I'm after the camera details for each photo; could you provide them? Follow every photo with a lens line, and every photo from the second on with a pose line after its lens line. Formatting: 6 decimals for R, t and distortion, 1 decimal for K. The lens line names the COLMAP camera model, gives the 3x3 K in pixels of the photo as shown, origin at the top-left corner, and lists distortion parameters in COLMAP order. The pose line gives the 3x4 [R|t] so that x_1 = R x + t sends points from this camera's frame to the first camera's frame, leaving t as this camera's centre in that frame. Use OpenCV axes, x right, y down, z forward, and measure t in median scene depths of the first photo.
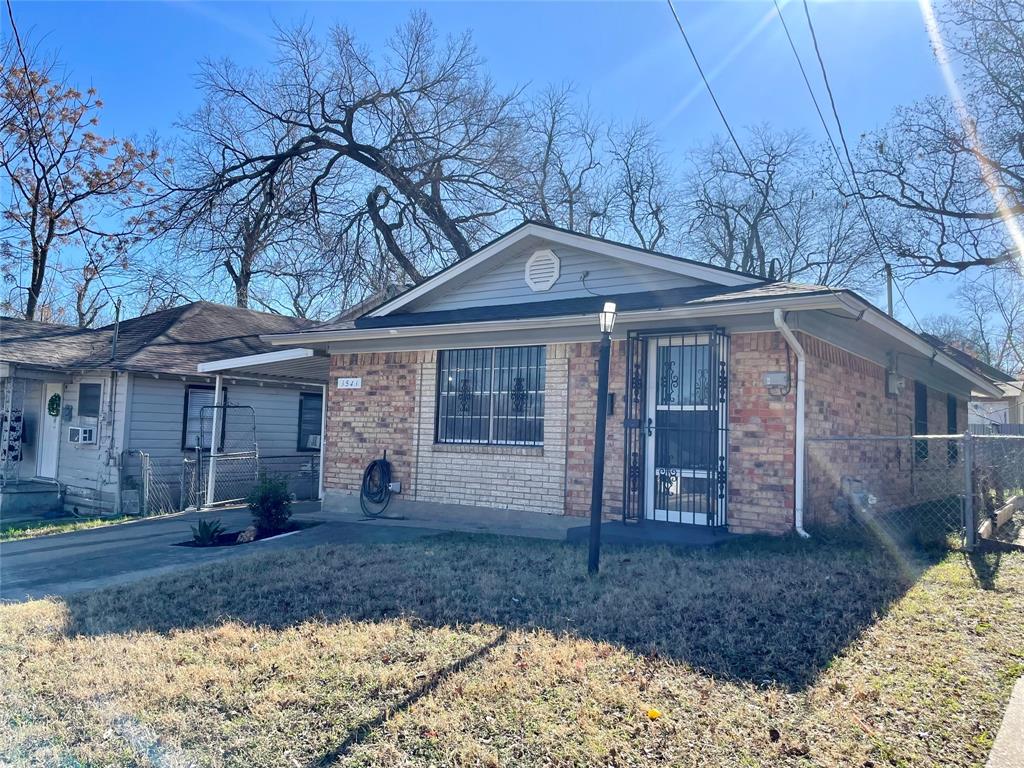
lens RADIAL K [[799.2, 0, 514.9], [0, 799.2, 377.7], [0, 0, 1]] dist [0.127303, 0.000898]
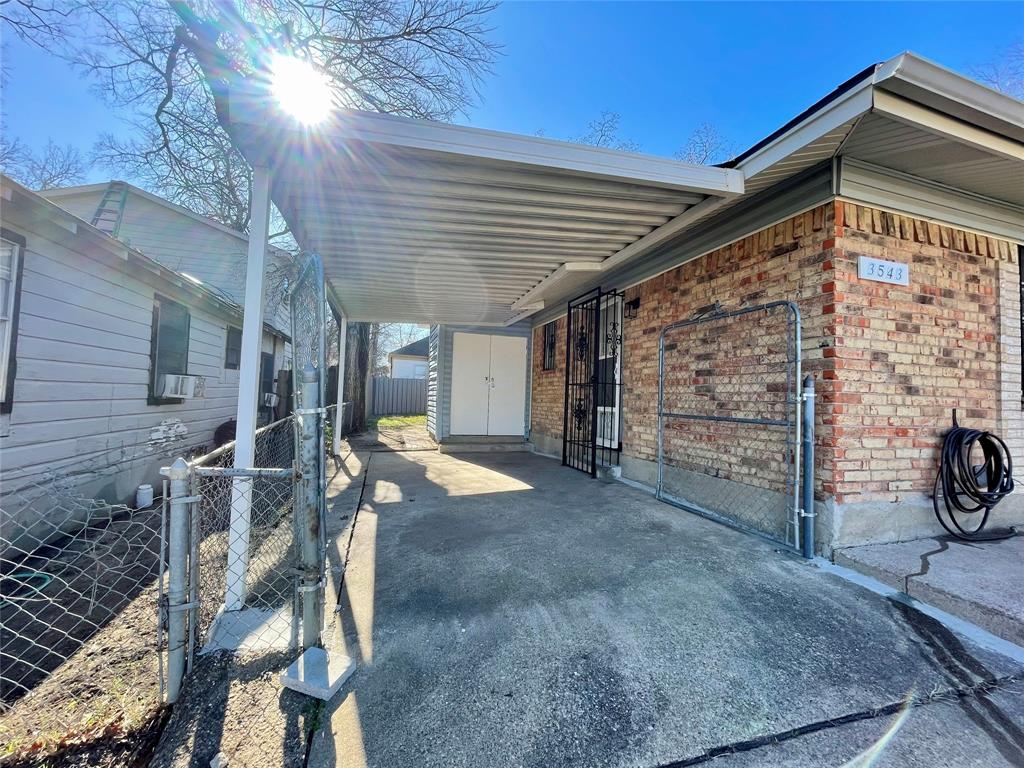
lens RADIAL K [[413.7, 0, 511.2], [0, 413.7, 382.3], [0, 0, 1]] dist [-0.002900, 0.000034]
pose [[0.604313, 0.016942, 0.796567, -0.561691], [-0.070076, 0.997030, 0.031957, 0.084458], [-0.793660, -0.075132, 0.603705, 1.075899]]
